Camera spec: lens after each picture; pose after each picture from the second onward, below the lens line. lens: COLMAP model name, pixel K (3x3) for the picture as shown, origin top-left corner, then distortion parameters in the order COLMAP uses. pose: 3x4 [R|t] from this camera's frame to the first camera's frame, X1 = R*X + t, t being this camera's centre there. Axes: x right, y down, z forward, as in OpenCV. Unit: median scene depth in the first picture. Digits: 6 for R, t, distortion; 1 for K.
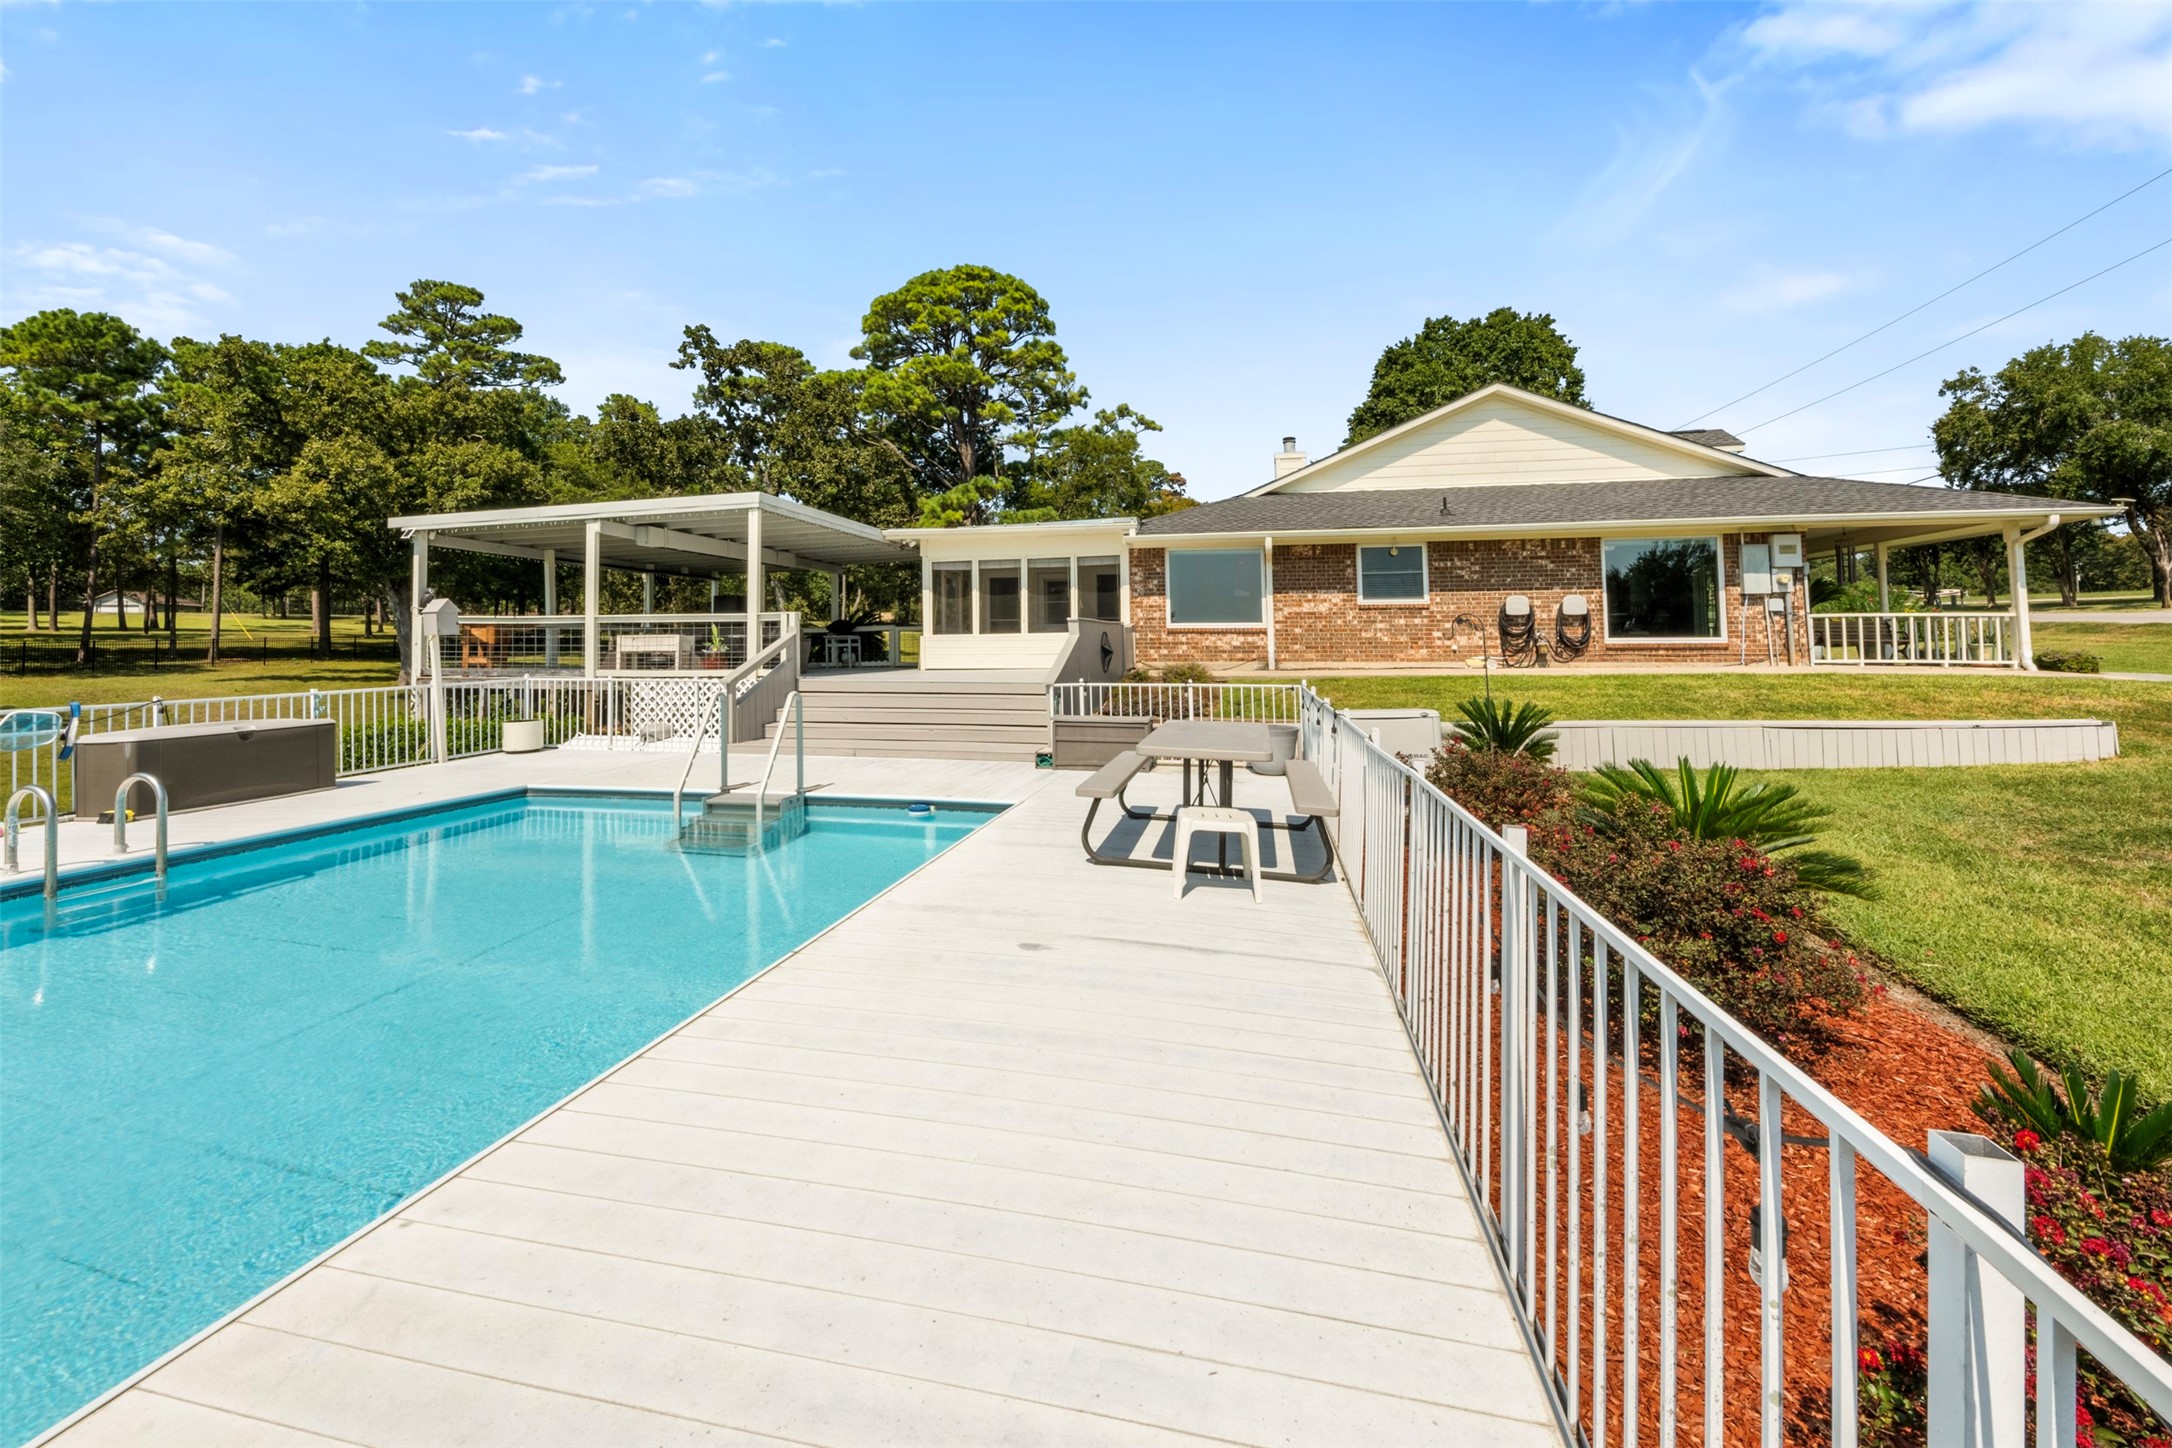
lens RADIAL K [[799.9, 0, 1084.6], [0, 799.9, 642.6], [0, 0, 1]] dist [-0.000756, -0.000111]
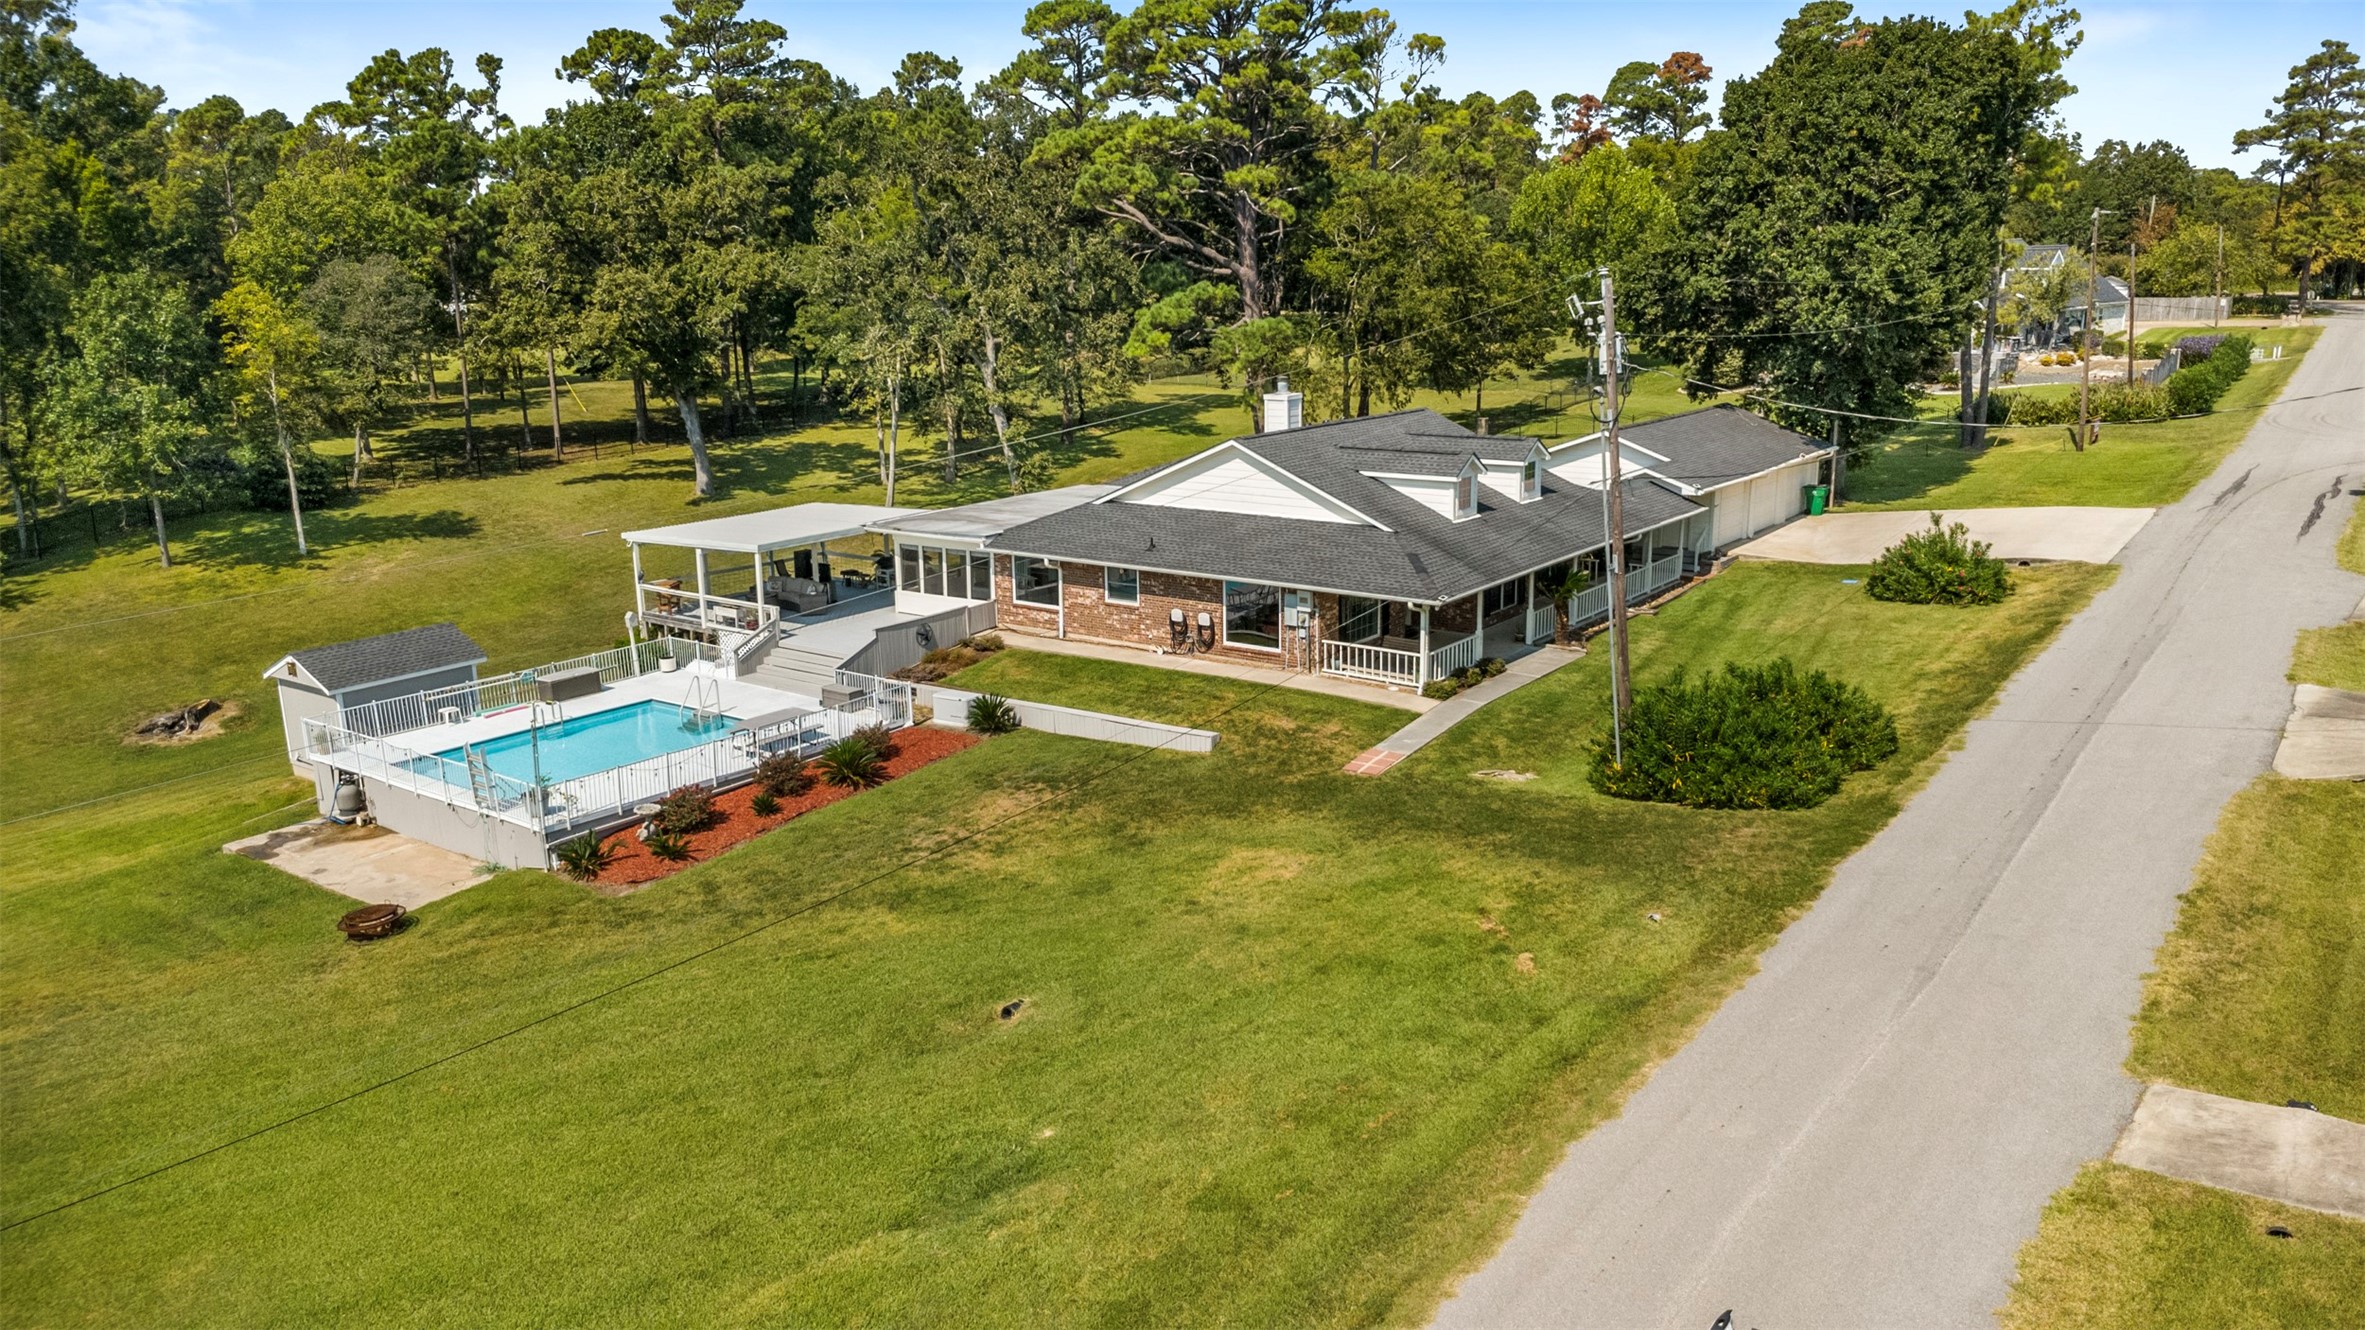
lens RADIAL K [[1703.0, 0, 1182.5], [0, 1703.0, 665.0], [0, 0, 1]] dist [0.002993, 0.001009]
pose [[0.887374, 0.089543, -0.452272, 1.963958], [0.022777, 0.971248, 0.236980, -0.699692], [0.460488, -0.220591, 0.859820, -1.753785]]
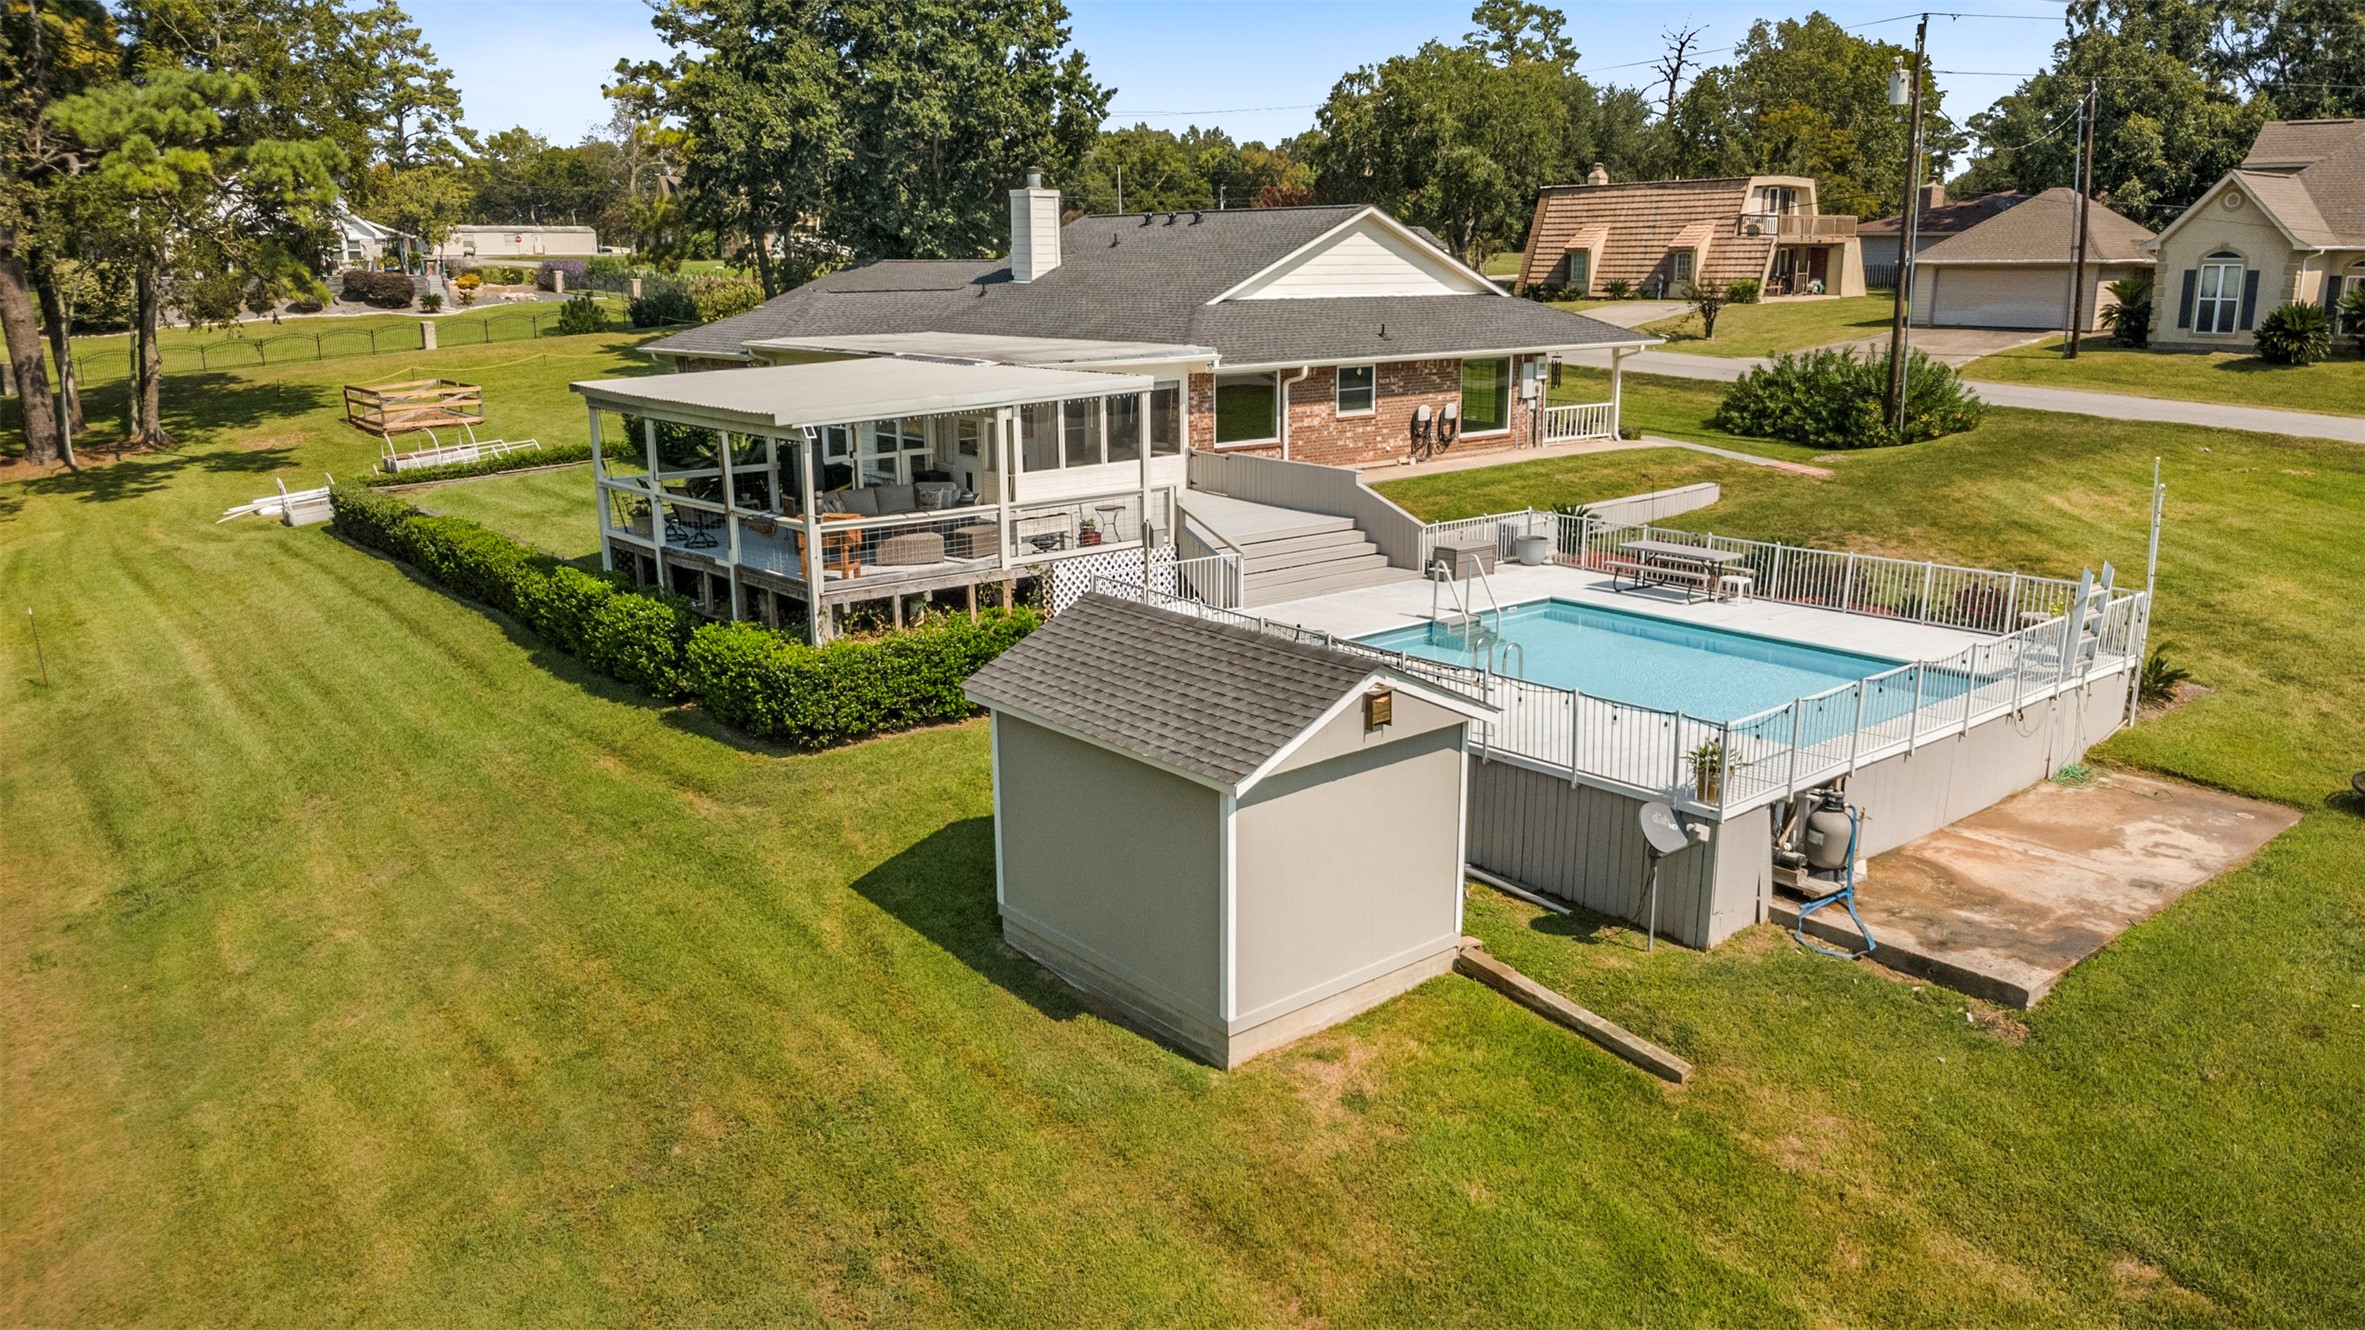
lens RADIAL K [[1703.0, 0, 1182.5], [0, 1703.0, 665.0], [0, 0, 1]] dist [0.002993, 0.001009]
pose [[0.620551, -0.183464, 0.762402, -1.772121], [0.006666, 0.973445, 0.228823, -0.267944], [-0.784138, -0.136914, 0.605296, -0.381806]]
